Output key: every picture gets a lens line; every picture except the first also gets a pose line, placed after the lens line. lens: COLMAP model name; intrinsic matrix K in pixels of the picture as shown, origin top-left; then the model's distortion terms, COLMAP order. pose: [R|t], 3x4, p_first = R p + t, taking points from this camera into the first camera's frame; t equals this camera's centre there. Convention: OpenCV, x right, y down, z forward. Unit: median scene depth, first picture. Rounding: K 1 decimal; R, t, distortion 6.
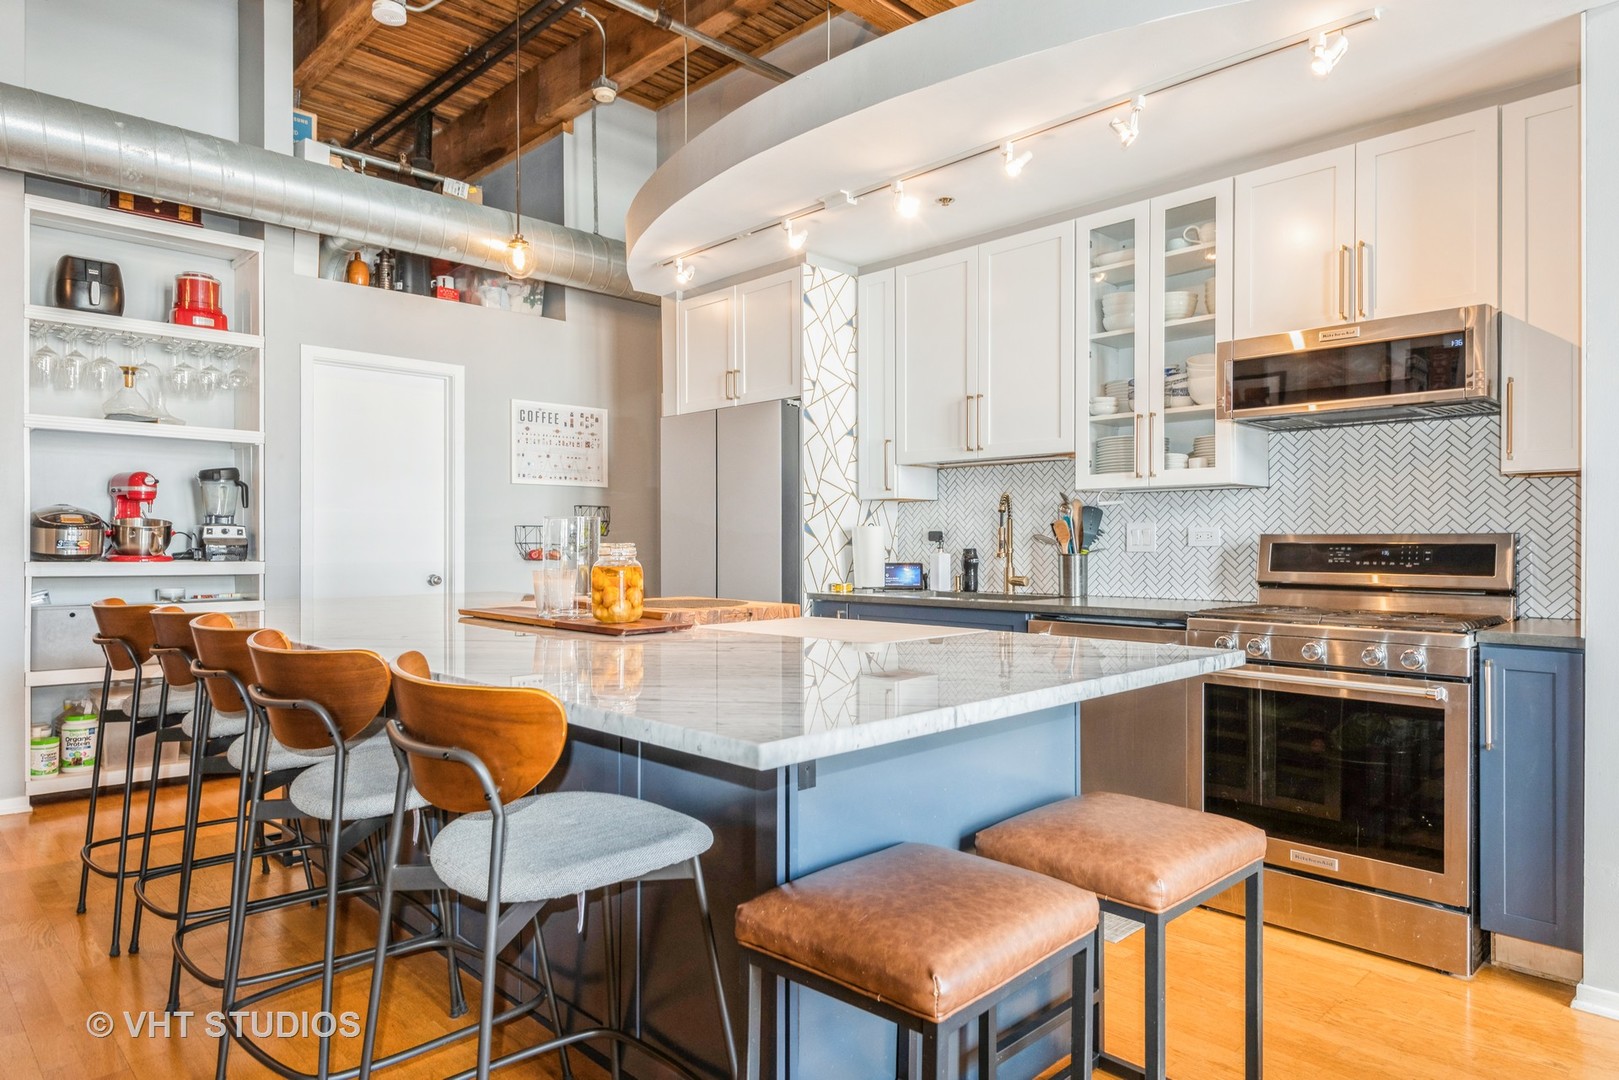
lens RADIAL K [[974.6, 0, 819.0], [0, 974.6, 538.2], [0, 0, 1]] dist [0.017463, -0.002604]
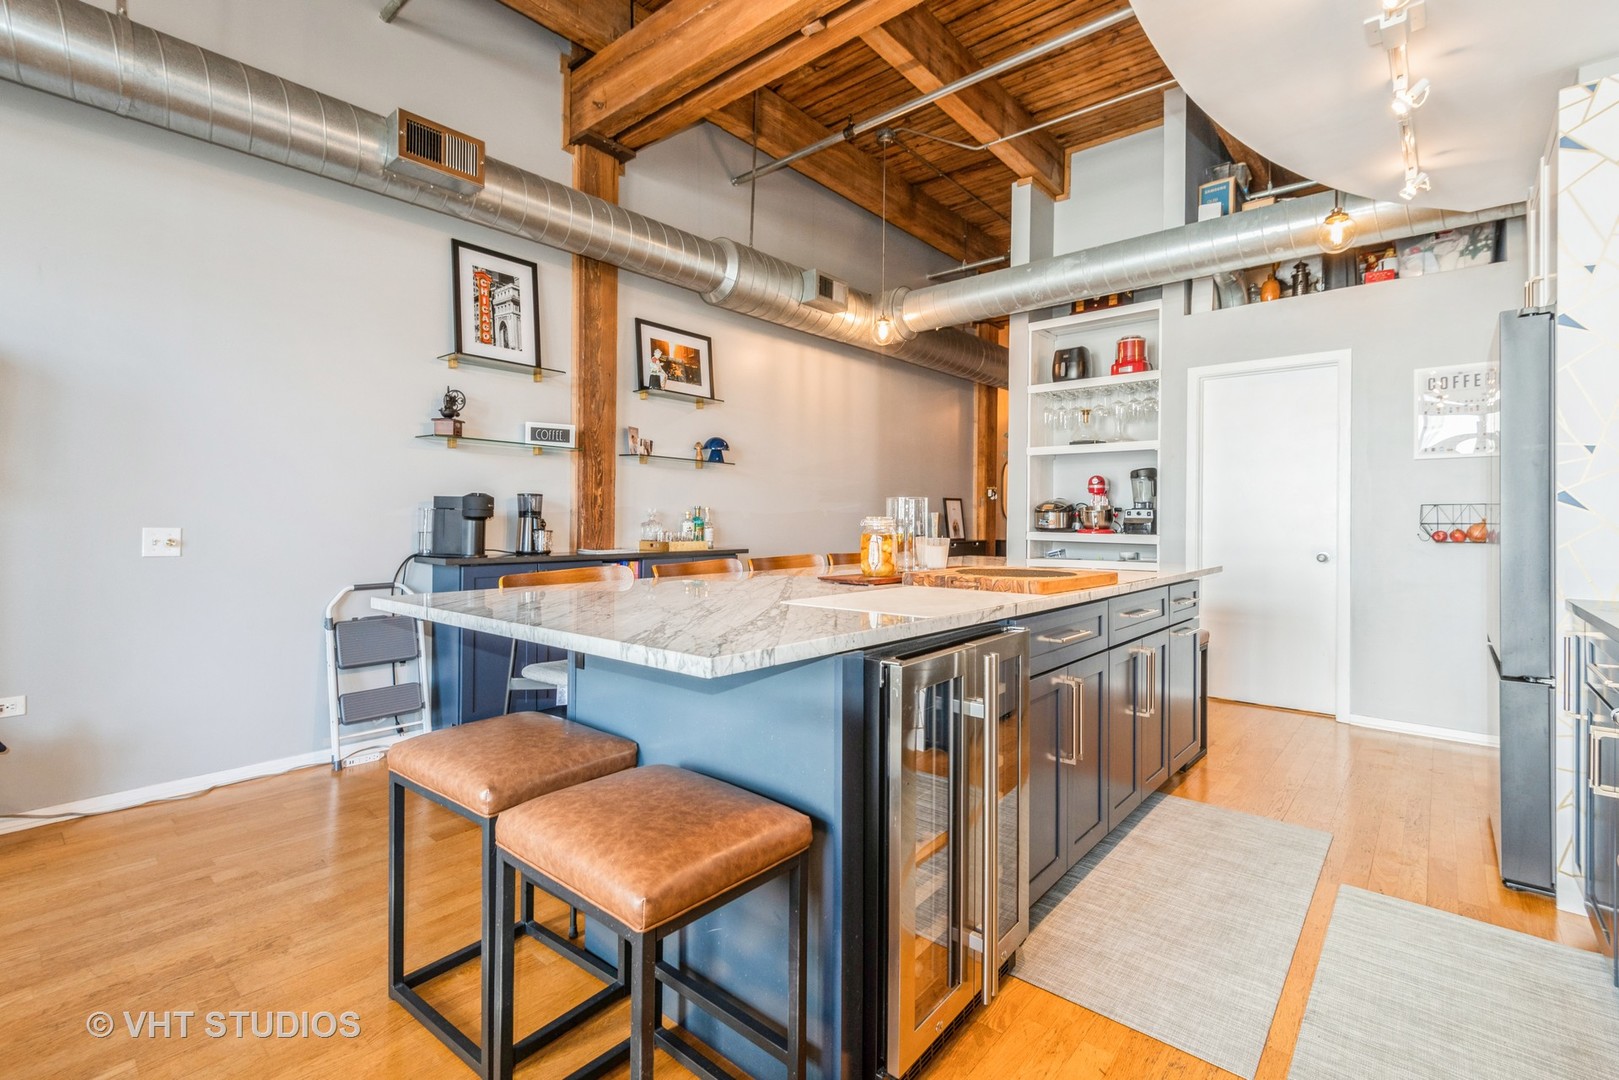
lens RADIAL K [[730.3, 0, 805.5], [0, 730.3, 515.4], [0, 0, 1]] dist [0.023613, -0.011412]
pose [[0.078632, -0.008696, -0.996866, 0.426631], [-0.004163, 0.999950, -0.009051, 0.007413], [0.996895, 0.004861, 0.078591, 0.453288]]
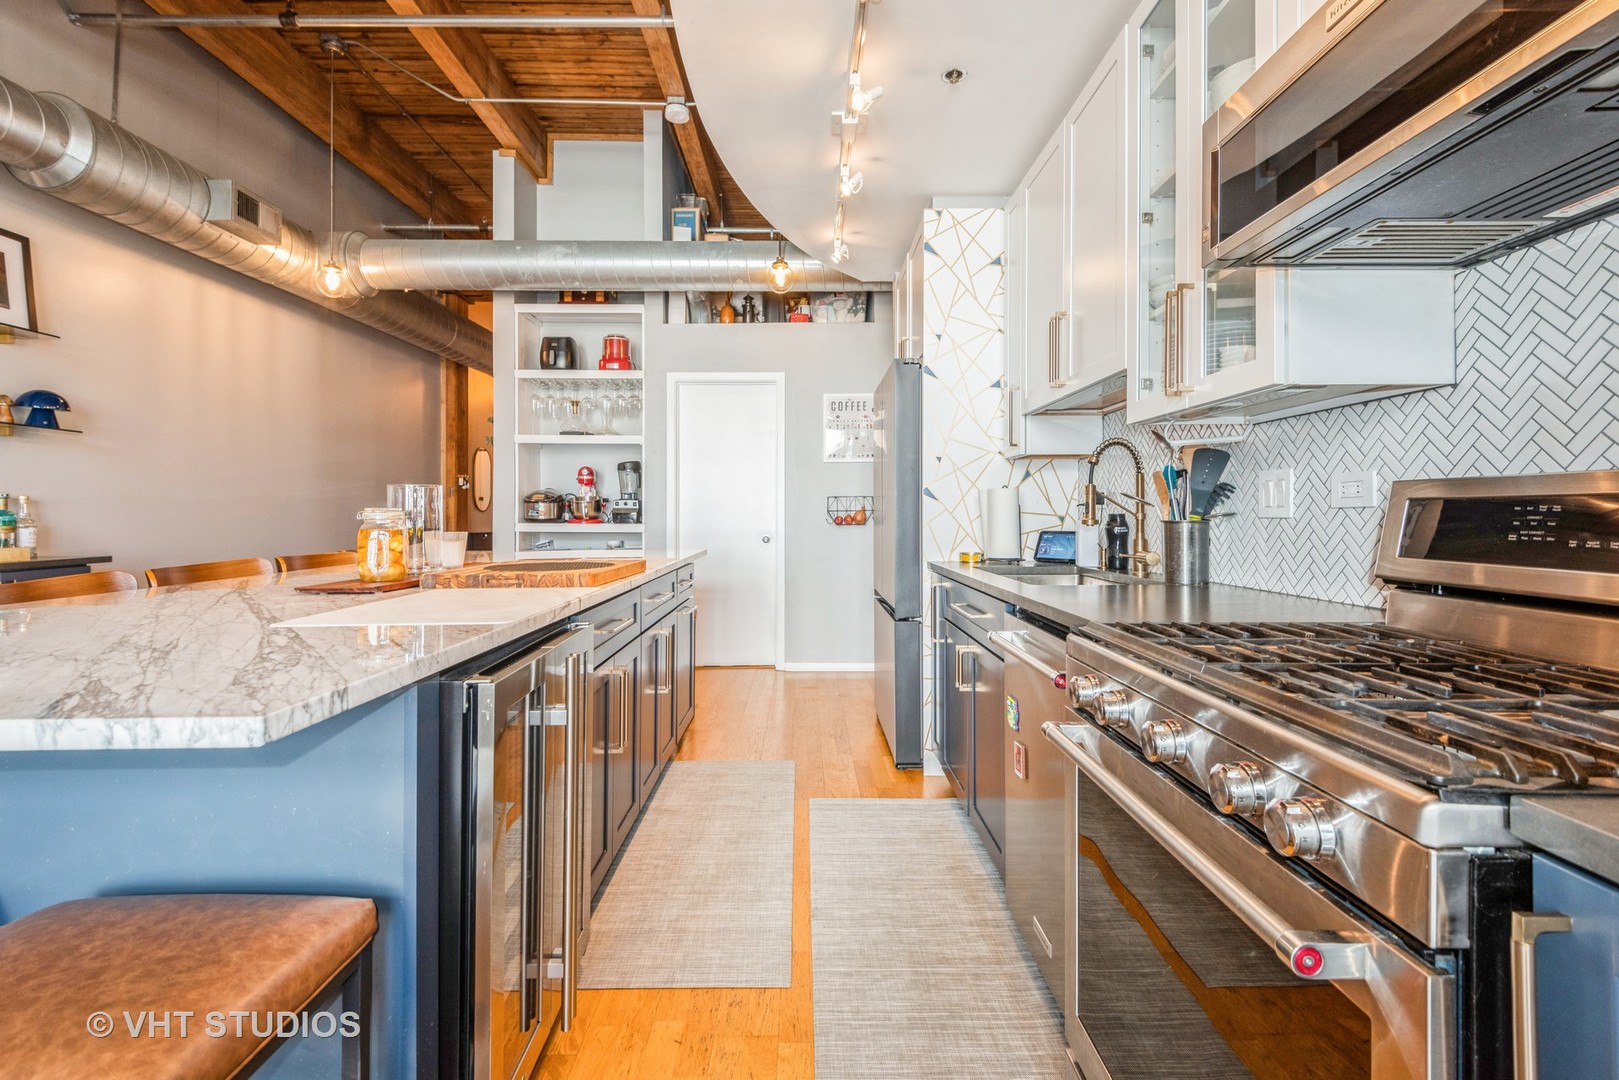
lens RADIAL K [[730.3, 0, 810.1], [0, 730.3, 510.2], [0, 0, 1]] dist [0.023613, -0.011412]
pose [[0.717178, -0.006314, -0.696862, 0.388276], [0.006688, 0.999975, -0.002178, 0.007370], [0.696858, -0.003099, 0.717202, 0.409463]]
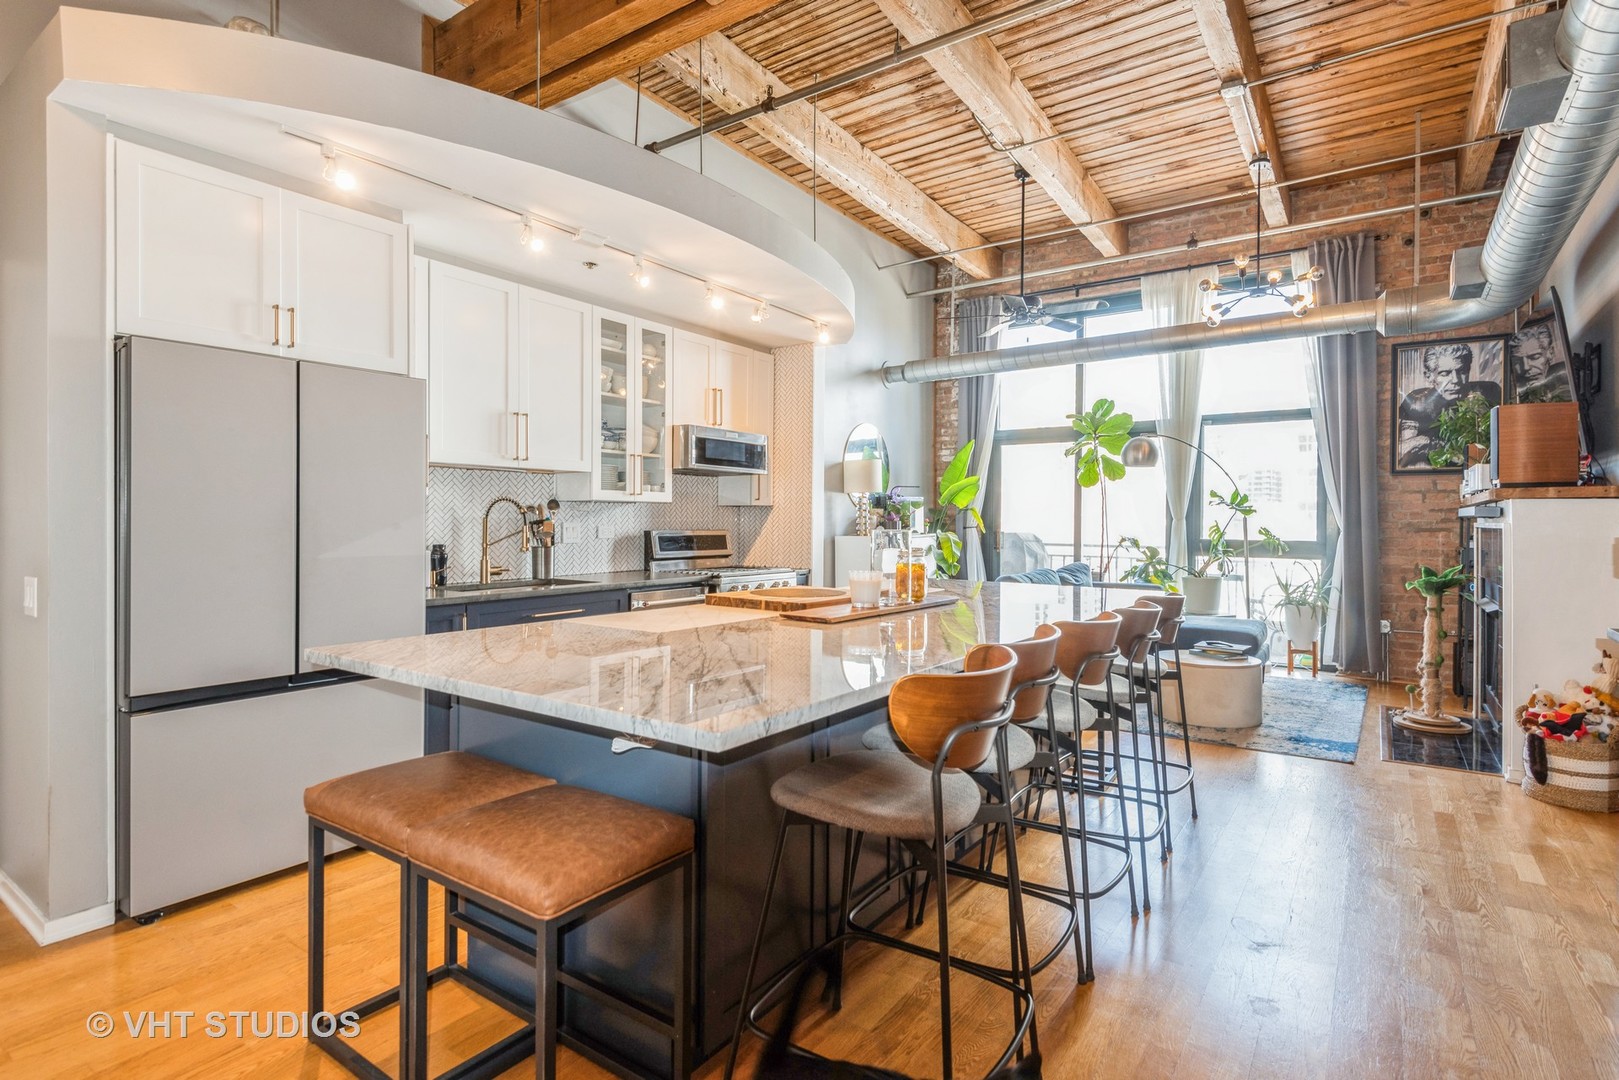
lens RADIAL K [[824.1, 0, 820.5], [0, 824.1, 538.1], [0, 0, 1]] dist [0.015113, -0.004671]
pose [[-0.180857, -0.017170, 0.983360, -0.814256], [-0.008274, 0.999839, 0.015936, -0.013399], [-0.983475, -0.005255, -0.180970, 0.756949]]
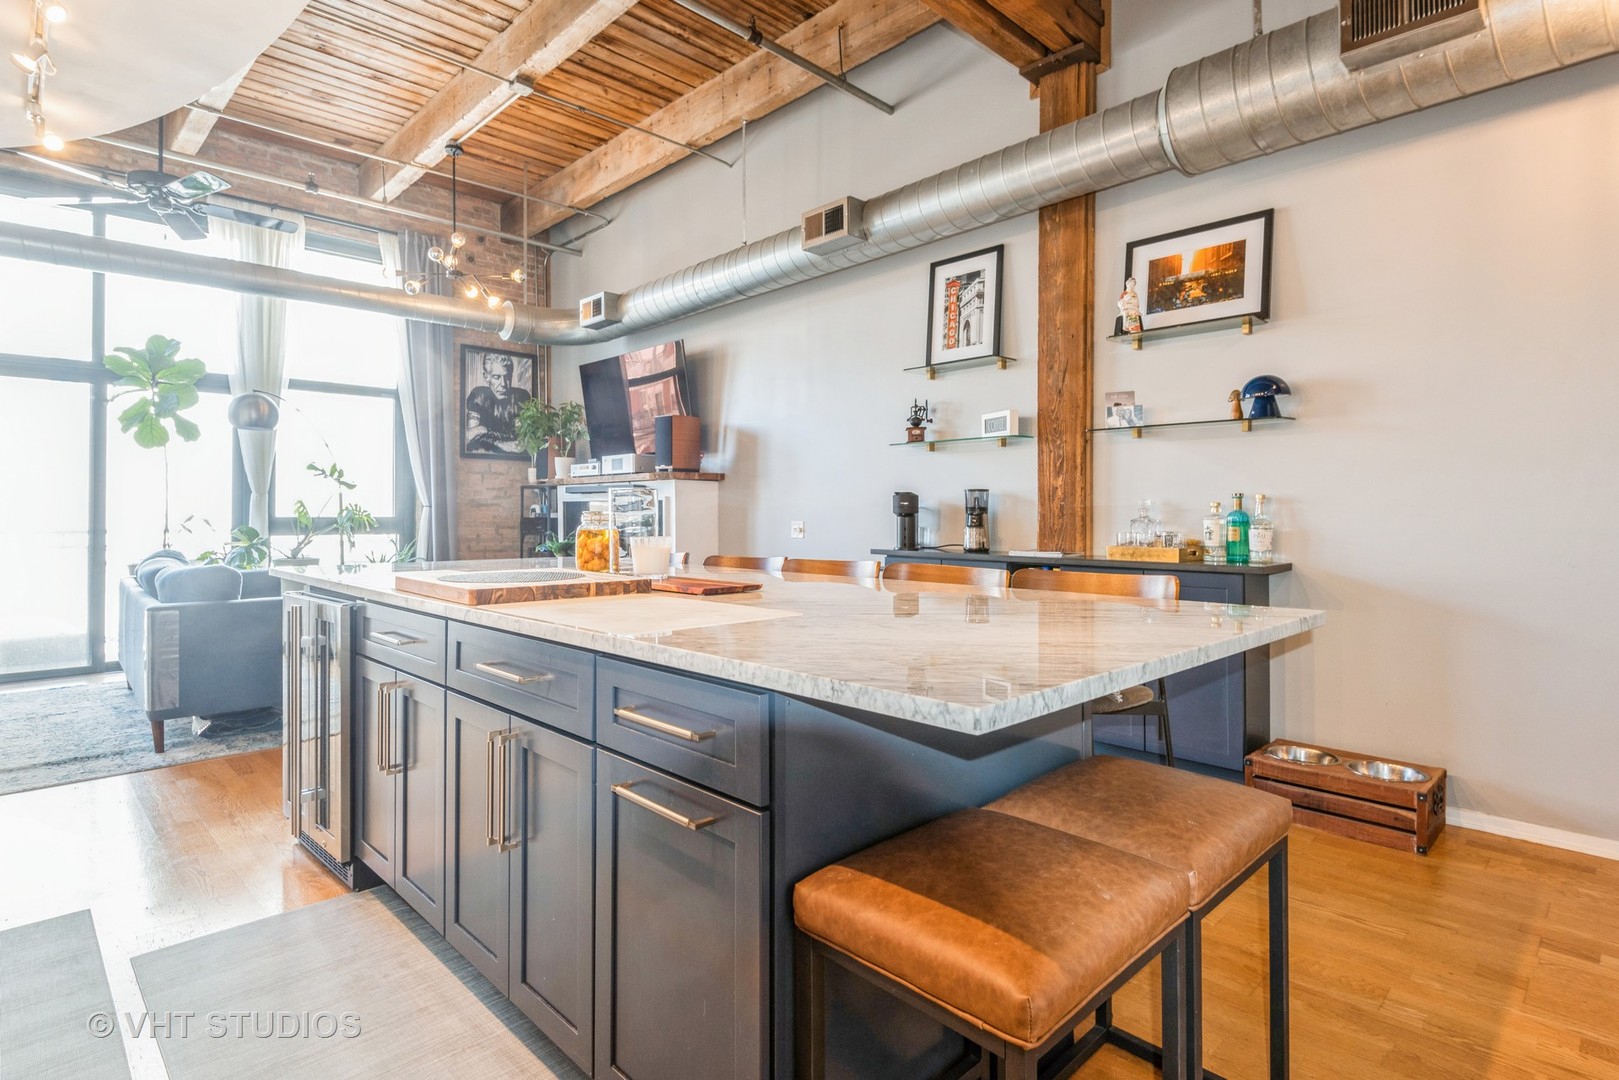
lens RADIAL K [[824.1, 0, 800.6], [0, 824.1, 511.3], [0, 0, 1]] dist [0.015113, -0.004671]
pose [[-0.999874, -0.006048, 0.014649, -0.284197], [-0.006177, 0.999942, -0.008788, 0.009798], [-0.014595, -0.008877, -0.999854, 1.153419]]
